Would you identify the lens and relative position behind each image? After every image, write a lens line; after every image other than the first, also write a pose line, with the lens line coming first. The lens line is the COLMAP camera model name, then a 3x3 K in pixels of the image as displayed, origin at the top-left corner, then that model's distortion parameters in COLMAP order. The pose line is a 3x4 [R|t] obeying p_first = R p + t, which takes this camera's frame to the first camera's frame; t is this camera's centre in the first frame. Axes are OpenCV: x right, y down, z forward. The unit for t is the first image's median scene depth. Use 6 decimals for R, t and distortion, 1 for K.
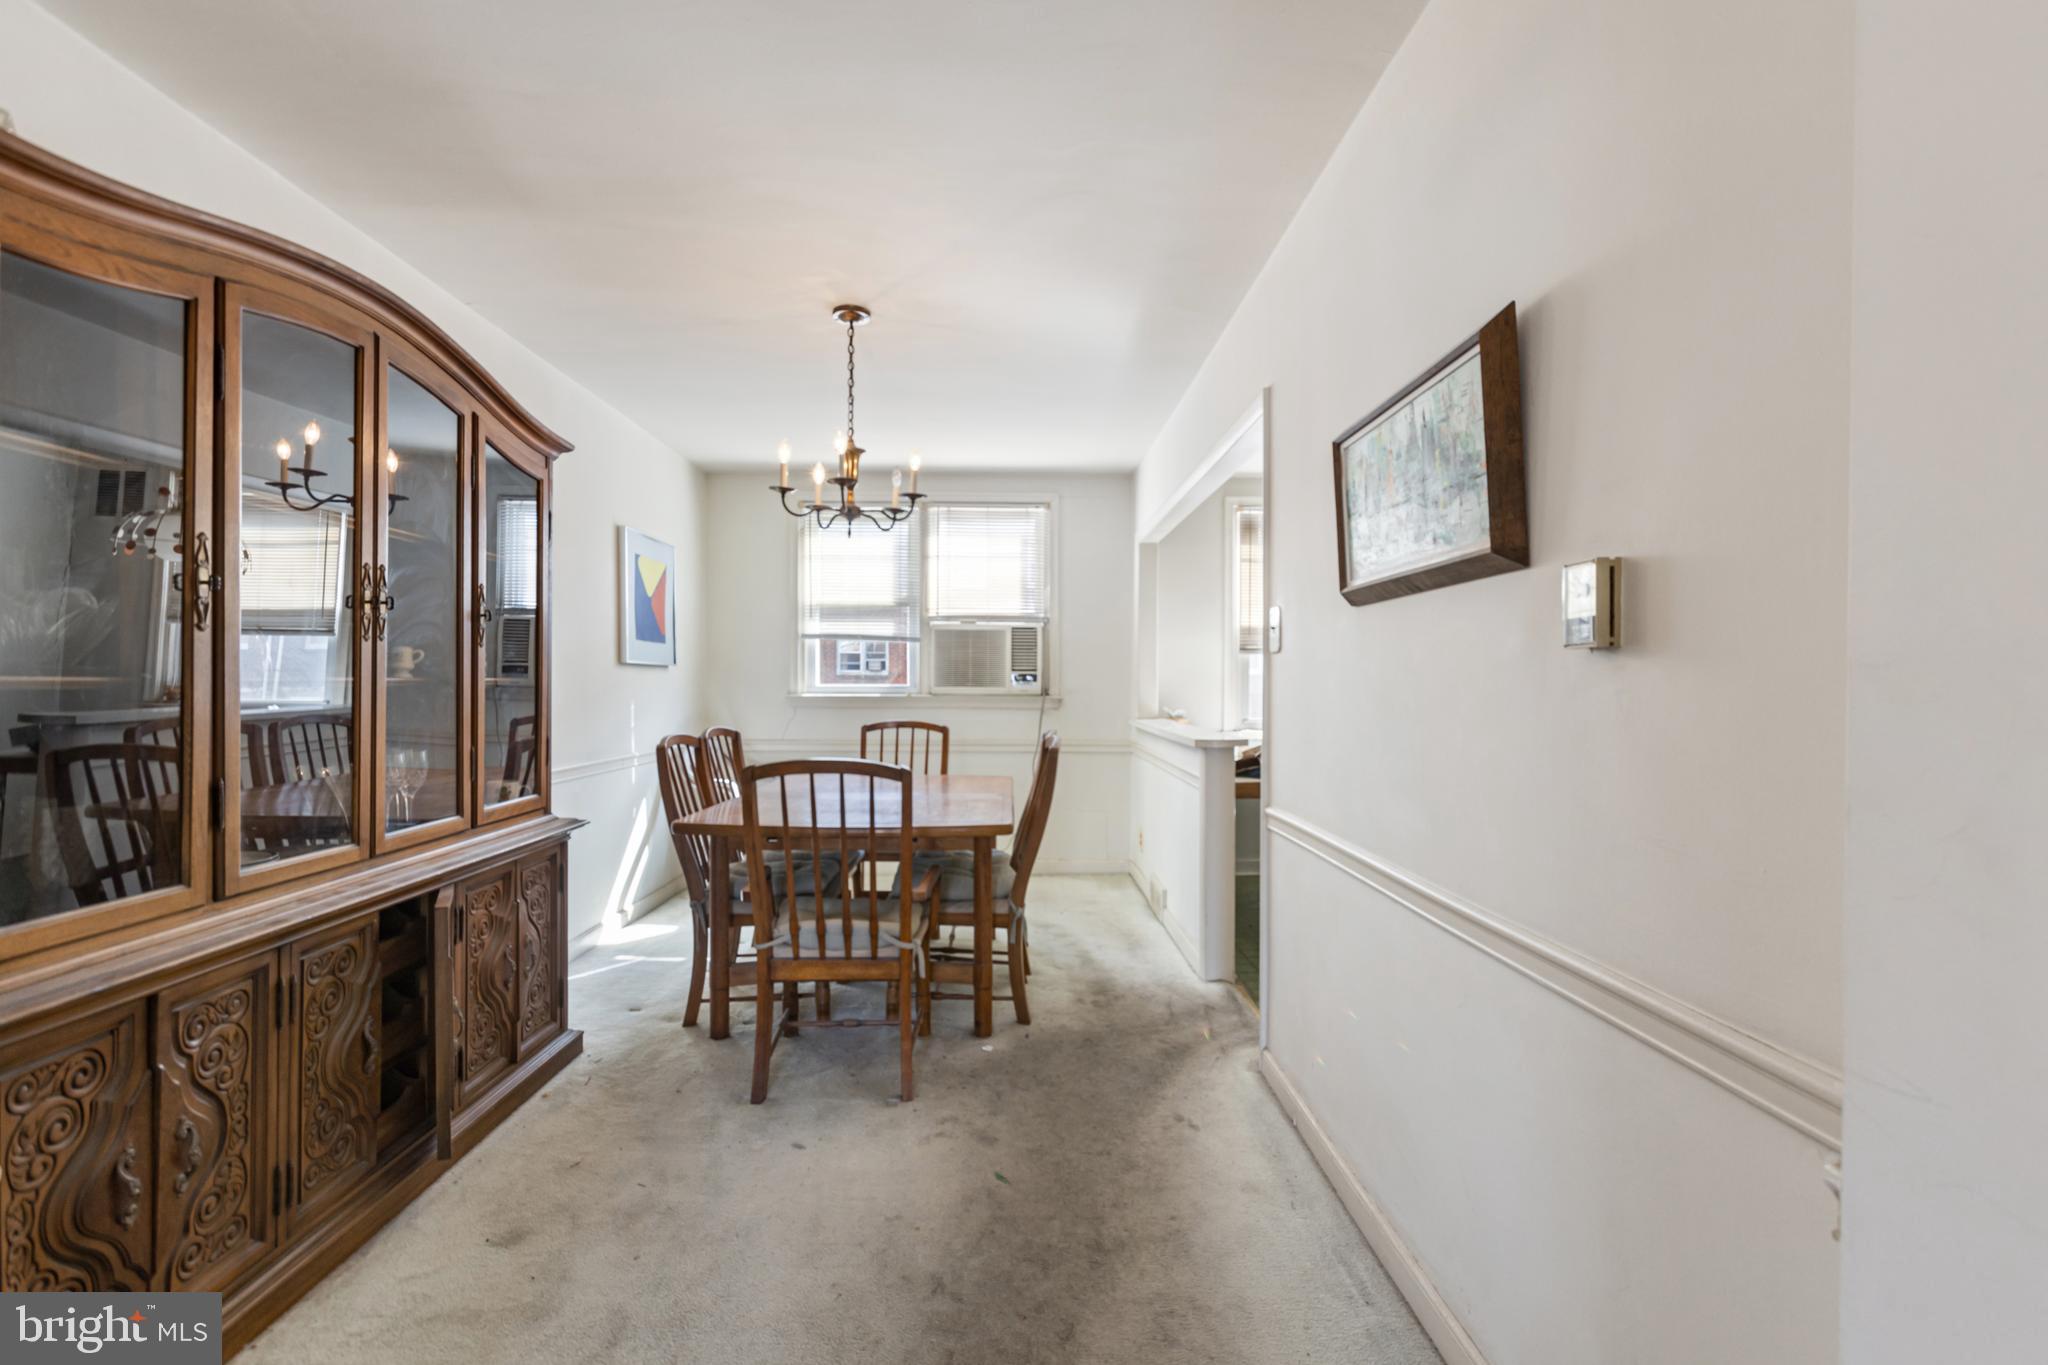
lens RADIAL K [[909.5, 0, 1030.6], [0, 909.5, 696.4], [0, 0, 1]] dist [-0.012729, 0.006295]
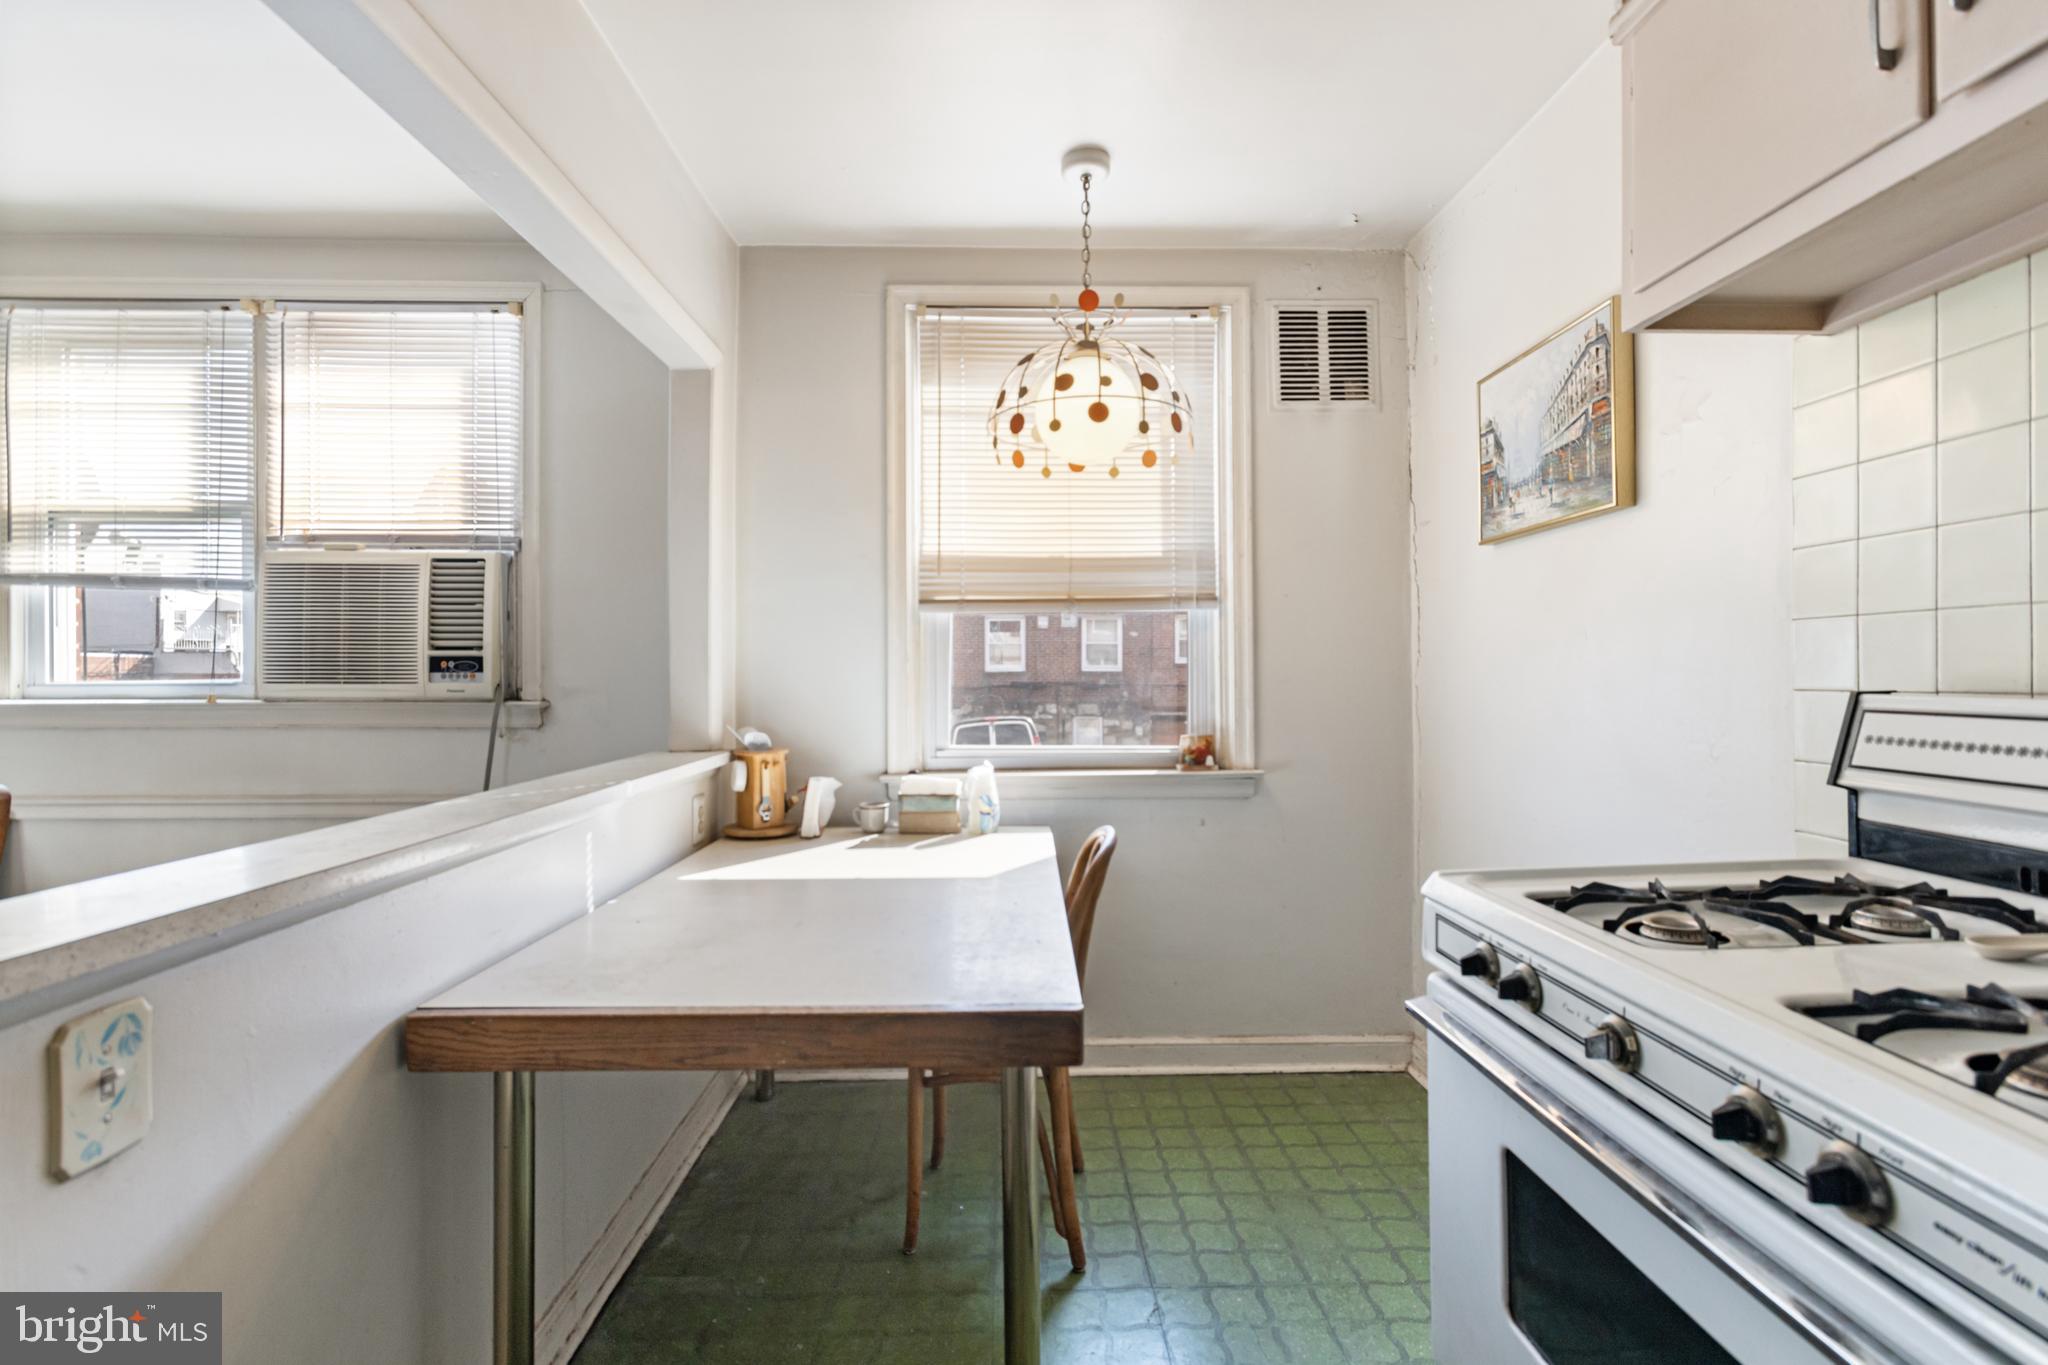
lens RADIAL K [[909.5, 0, 1034.3], [0, 909.5, 665.2], [0, 0, 1]] dist [-0.012729, 0.006295]
pose [[0.999968, -0.005694, 0.005568, 0.295491], [0.005839, 0.999637, -0.026310, -0.006223], [-0.005416, 0.026342, 0.999638, 0.537379]]
